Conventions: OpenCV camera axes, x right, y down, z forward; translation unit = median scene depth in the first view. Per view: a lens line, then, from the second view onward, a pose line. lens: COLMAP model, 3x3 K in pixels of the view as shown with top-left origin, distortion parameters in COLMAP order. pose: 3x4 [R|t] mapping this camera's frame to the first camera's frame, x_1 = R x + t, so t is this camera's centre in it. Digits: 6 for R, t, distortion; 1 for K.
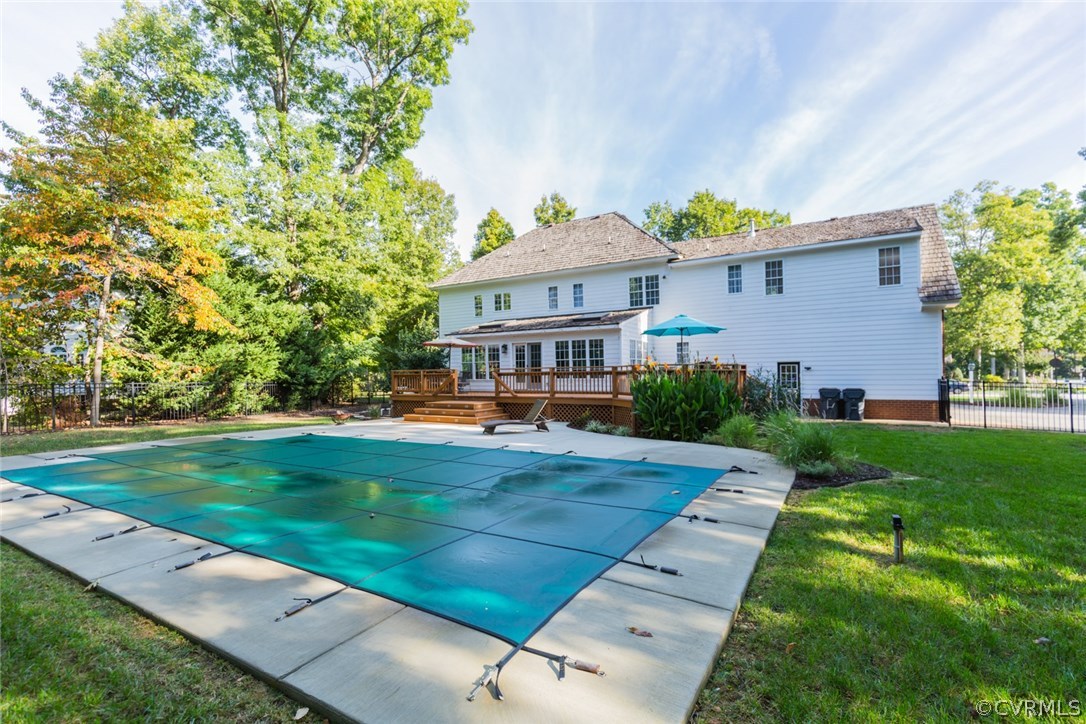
lens RADIAL K [[494.0, 0, 543.0], [0, 494.0, 362.0], [0, 0, 1]] dist [0.002982, -0.000980]
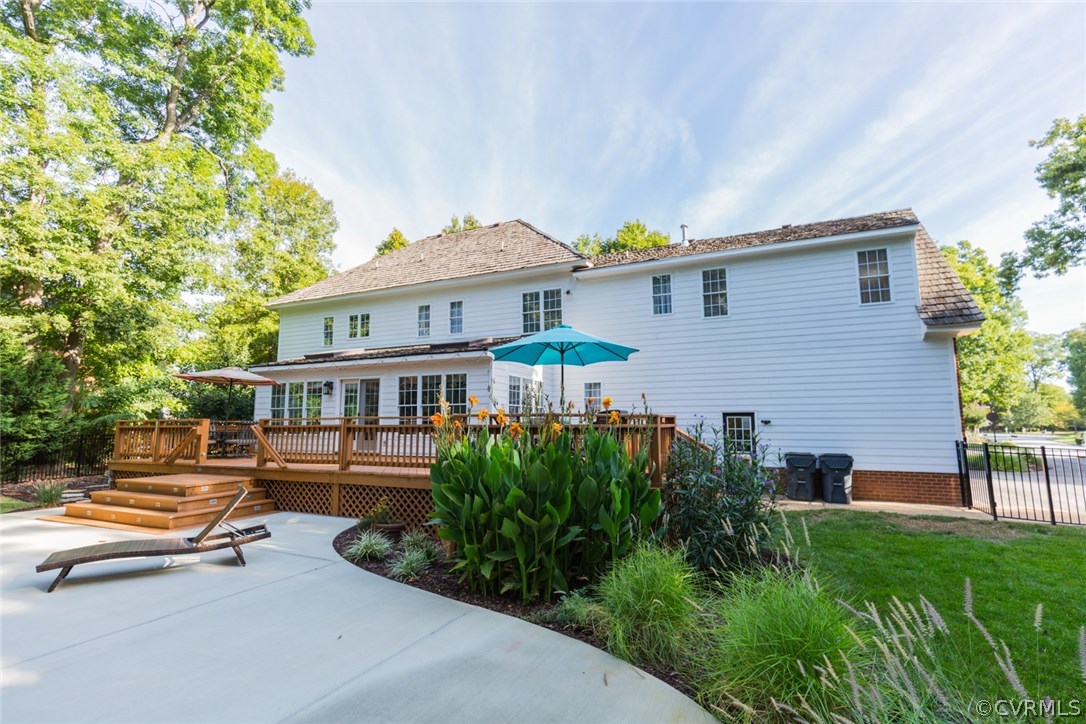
lens RADIAL K [[494.0, 0, 543.0], [0, 494.0, 362.0], [0, 0, 1]] dist [0.002982, -0.000980]
pose [[0.993722, 0.021947, 0.109707, 0.142956], [-0.011035, 0.995016, -0.099102, 0.001121], [-0.111335, 0.097269, 0.989011, 0.327847]]
